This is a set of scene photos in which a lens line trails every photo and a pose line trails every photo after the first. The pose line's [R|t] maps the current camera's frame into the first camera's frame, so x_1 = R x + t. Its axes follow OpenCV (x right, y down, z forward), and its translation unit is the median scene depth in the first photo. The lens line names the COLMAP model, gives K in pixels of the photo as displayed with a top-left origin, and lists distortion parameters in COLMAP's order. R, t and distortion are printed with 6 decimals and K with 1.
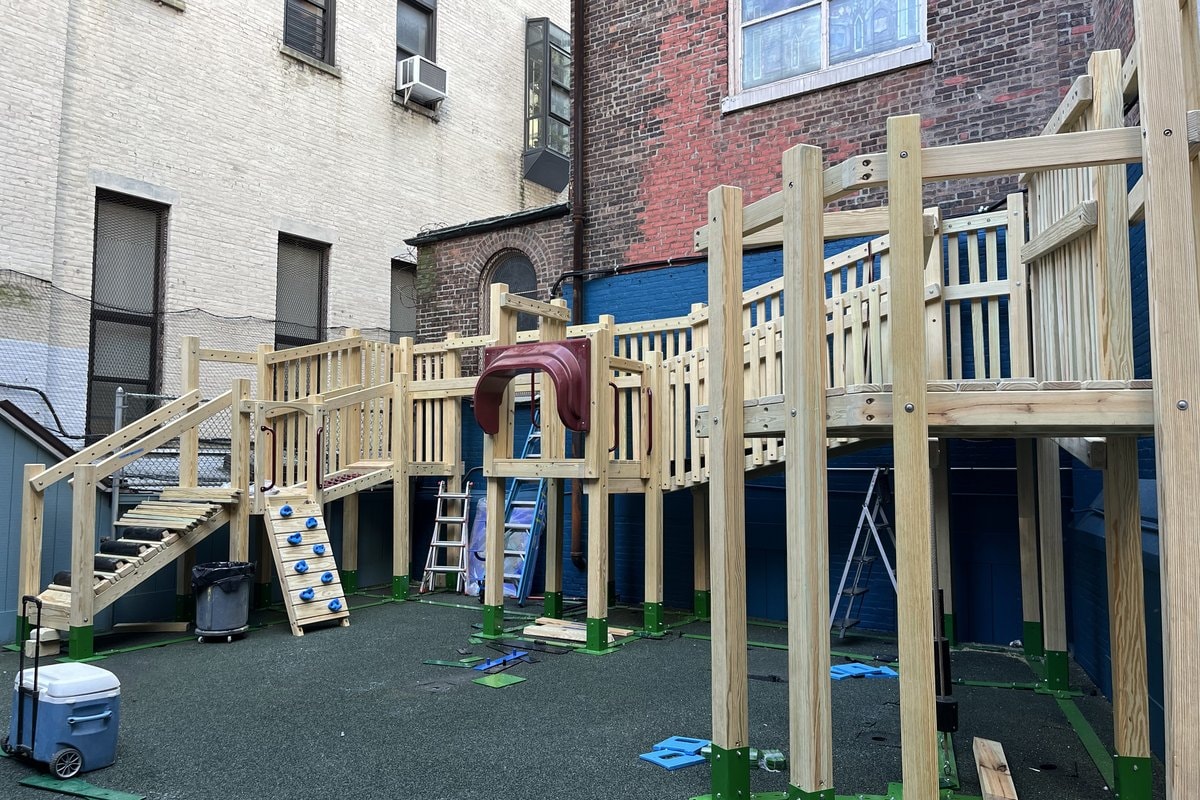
lens RADIAL K [[889.0, 0, 606.5], [0, 889.0, 403.2], [0, 0, 1]] dist [0.044816, -0.032965]
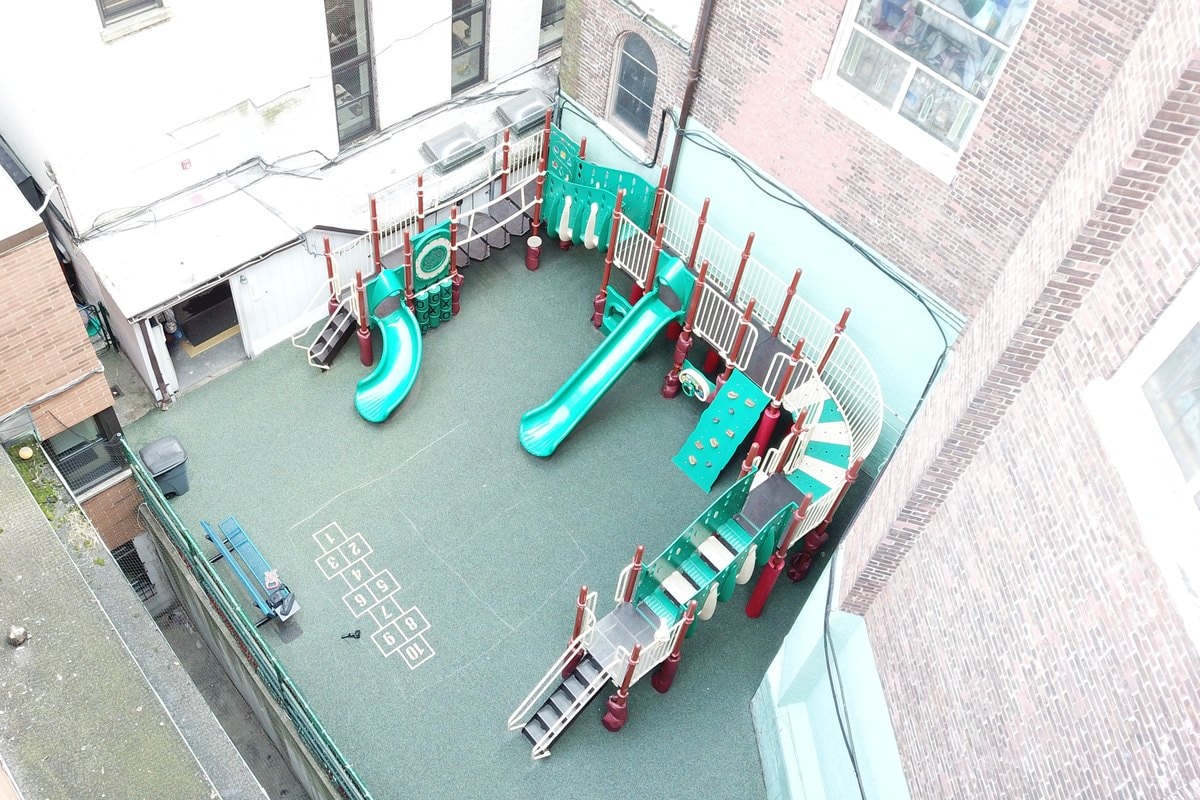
lens RADIAL K [[1041.0, 0, 546.2], [0, 1041.0, 349.3], [0, 0, 1]] dist [-0.002937, -0.013507]
pose [[0.963195, 0.243719, -0.113386, 0.028159], [-0.052795, 0.585127, 0.809221, -1.164078], [0.263568, -0.773452, 0.576459, -0.150955]]
